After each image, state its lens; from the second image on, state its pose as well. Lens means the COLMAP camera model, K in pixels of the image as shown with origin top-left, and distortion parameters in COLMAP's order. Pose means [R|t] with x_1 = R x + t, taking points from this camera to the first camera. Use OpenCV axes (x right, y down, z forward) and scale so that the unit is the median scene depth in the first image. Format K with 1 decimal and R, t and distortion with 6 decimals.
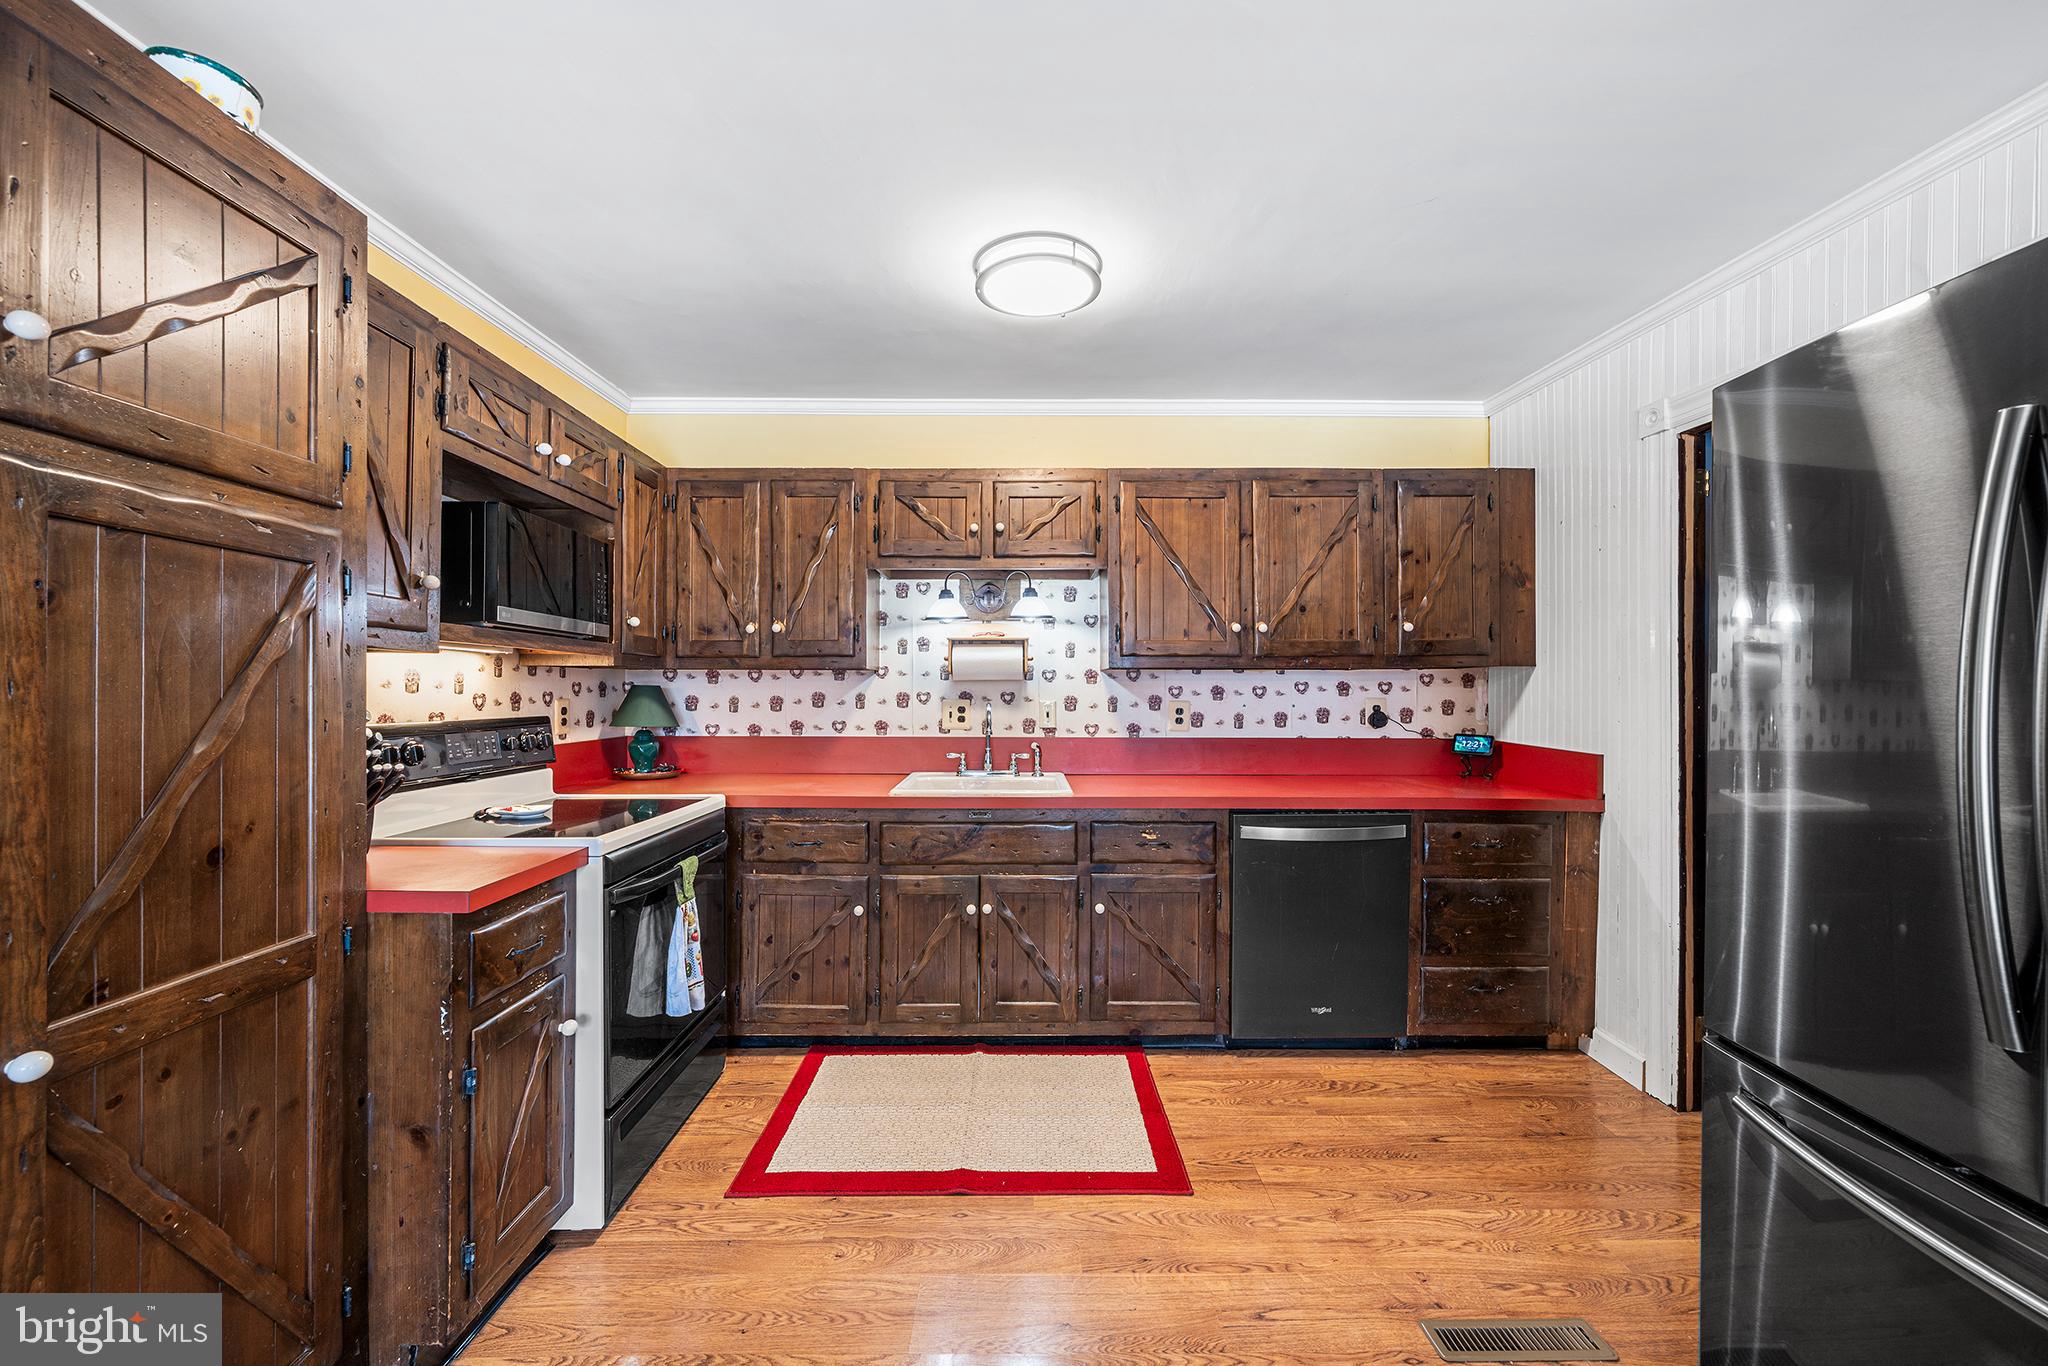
lens RADIAL K [[763.9, 0, 1022.4], [0, 763.9, 686.4], [0, 0, 1]] dist [-0.000479, -0.000314]
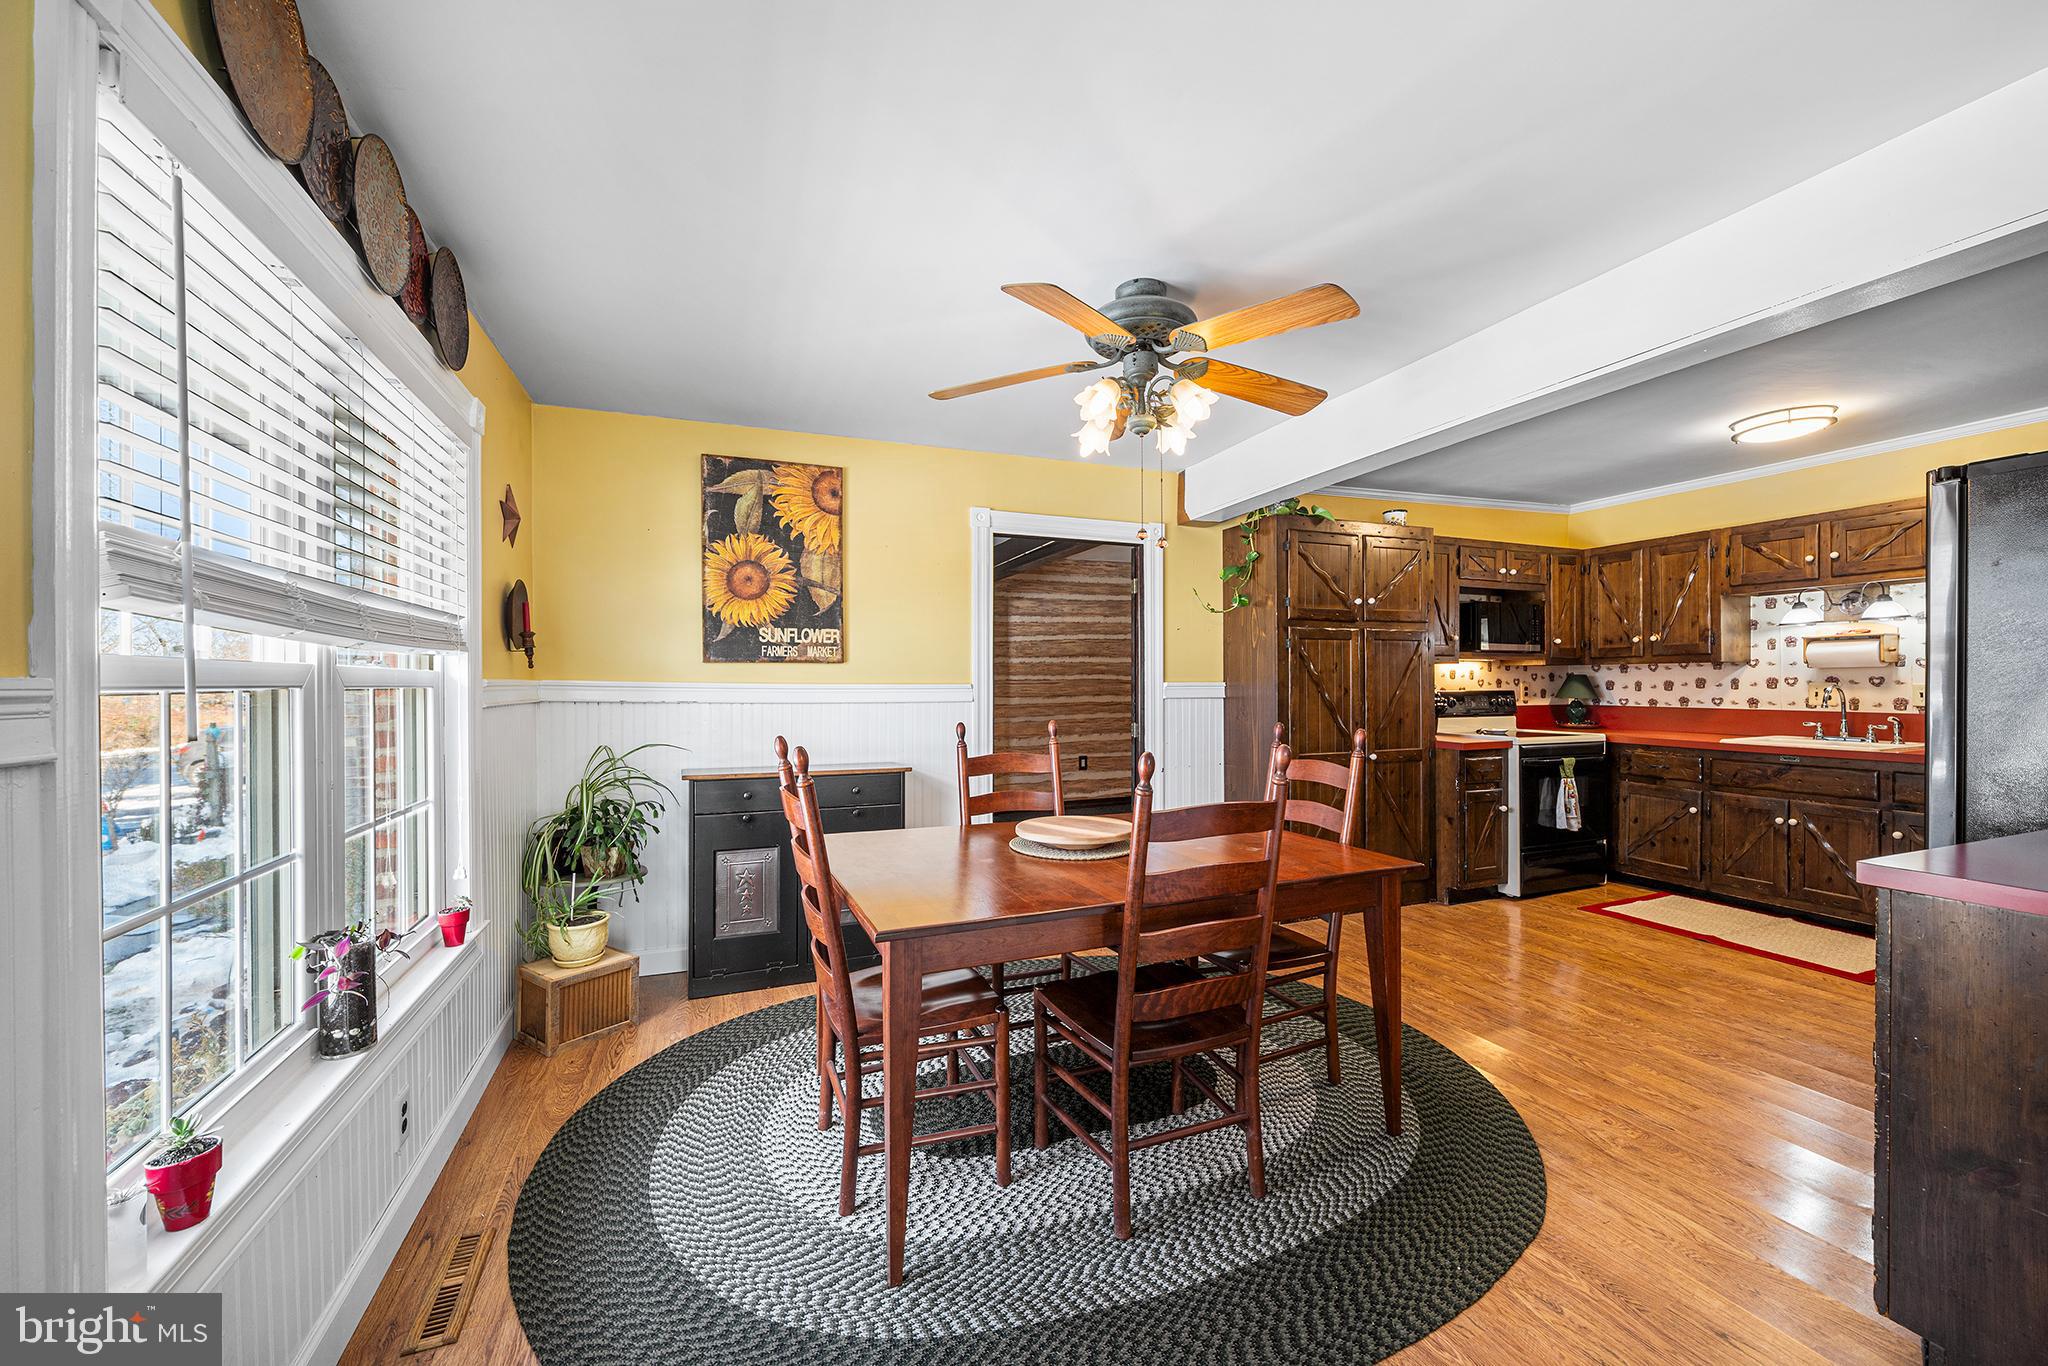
lens RADIAL K [[788.8, 0, 1026.7], [0, 788.8, 683.8], [0, 0, 1]] dist [0.001181, -0.000113]
pose [[0.362886, -0.000568, -0.931834, 0.780802], [0.009082, 0.999954, 0.002928, 0.003316], [0.931789, -0.009525, 0.362874, -0.874721]]
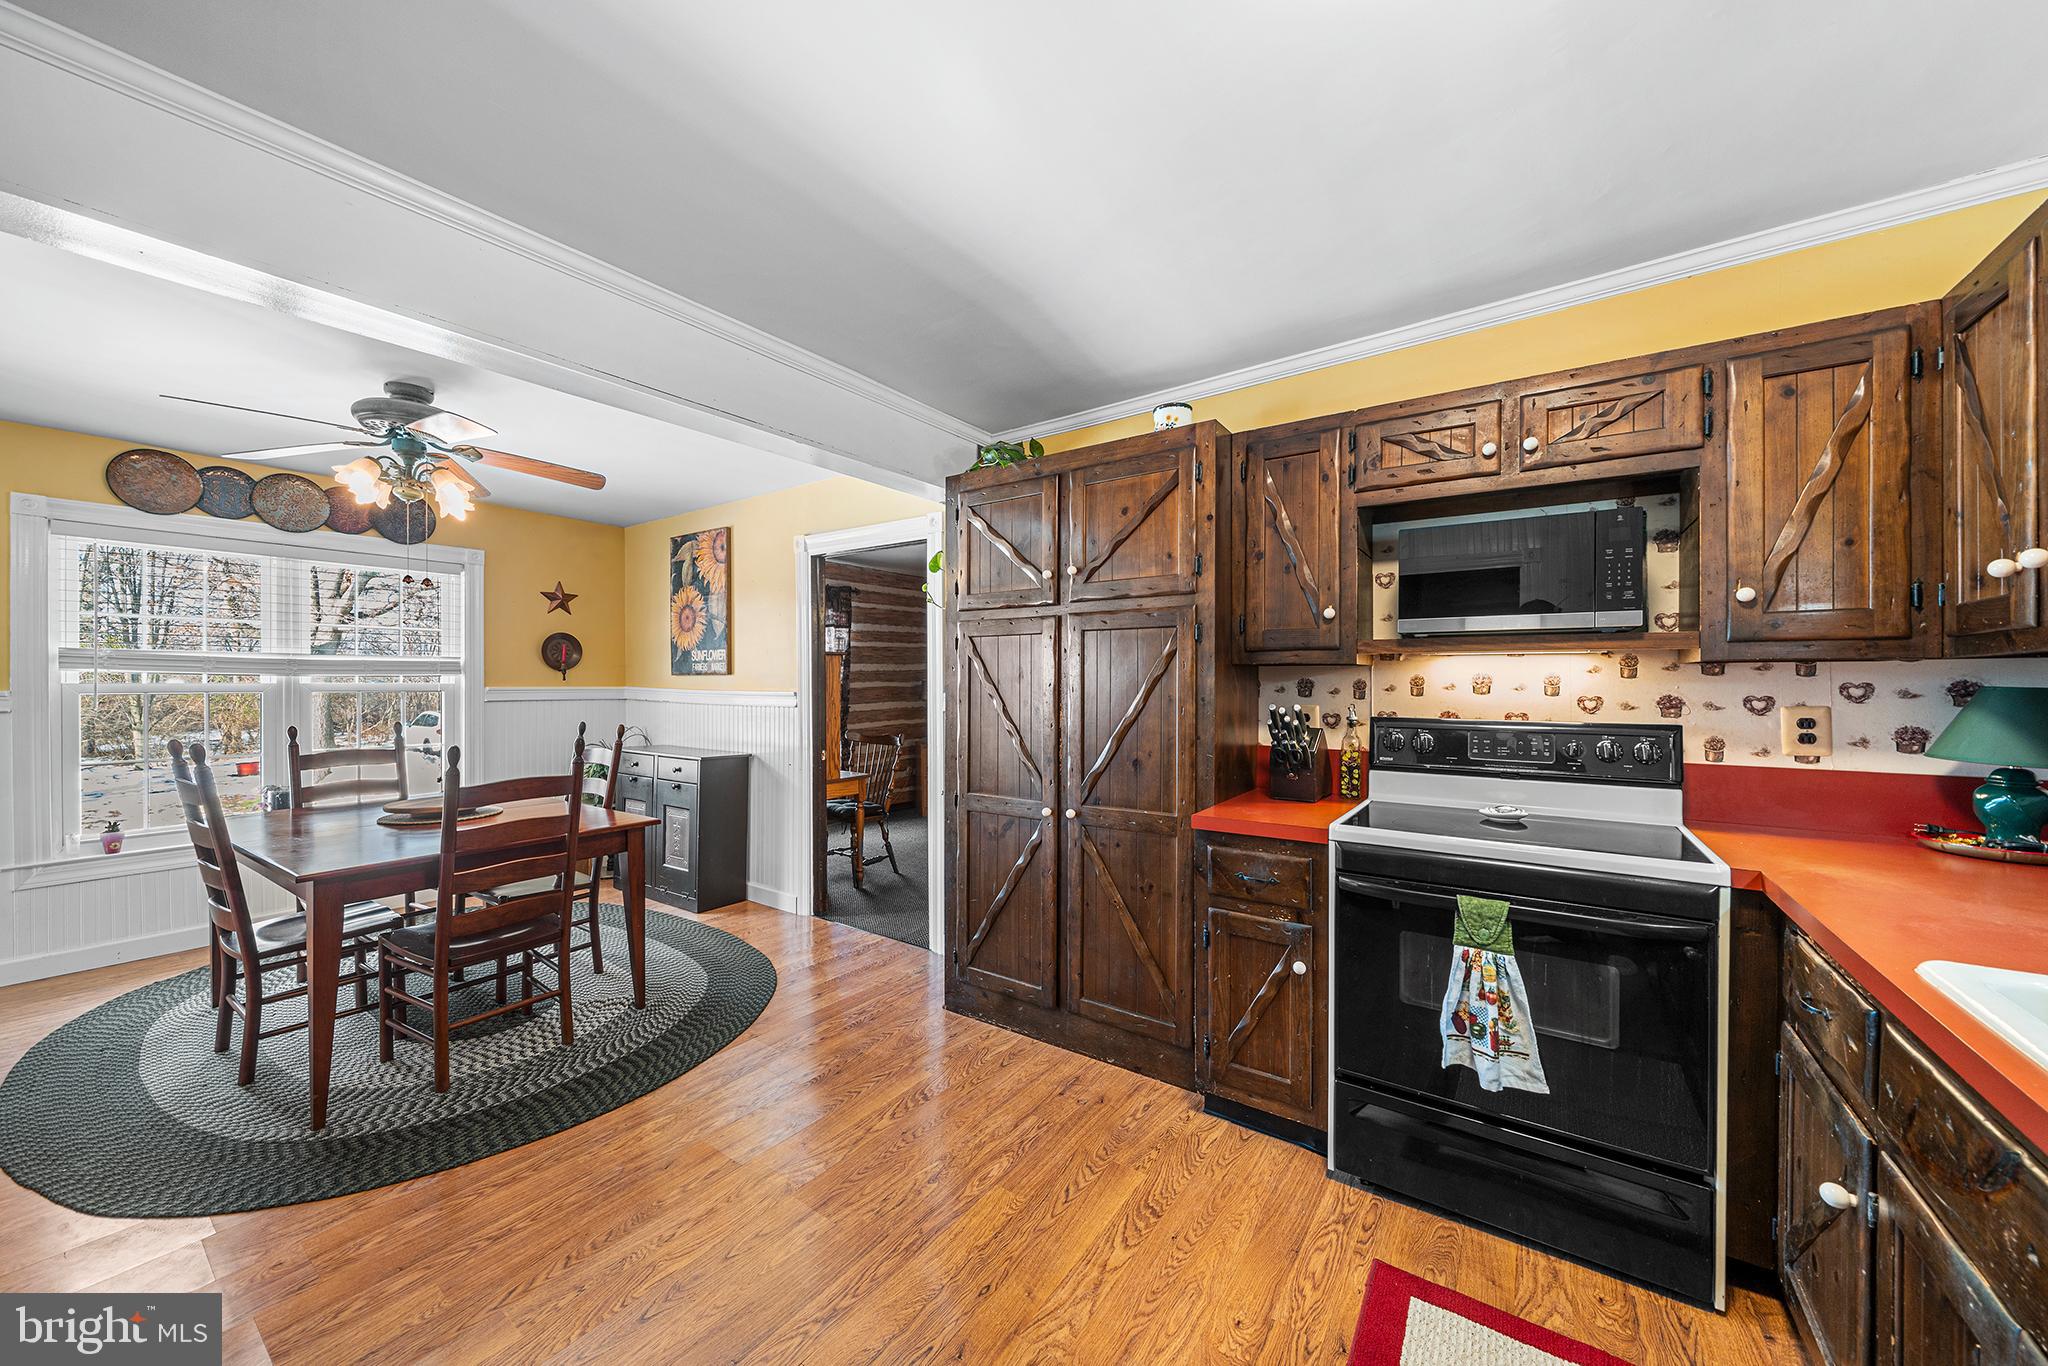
lens RADIAL K [[763.9, 0, 1022.4], [0, 763.9, 686.4], [0, 0, 1]] dist [-0.000479, -0.000314]
pose [[-0.598927, 0.003043, -0.800798, 0.398659], [0.003299, 0.999994, 0.001333, -0.005300], [0.800797, -0.001844, -0.598933, 0.837238]]
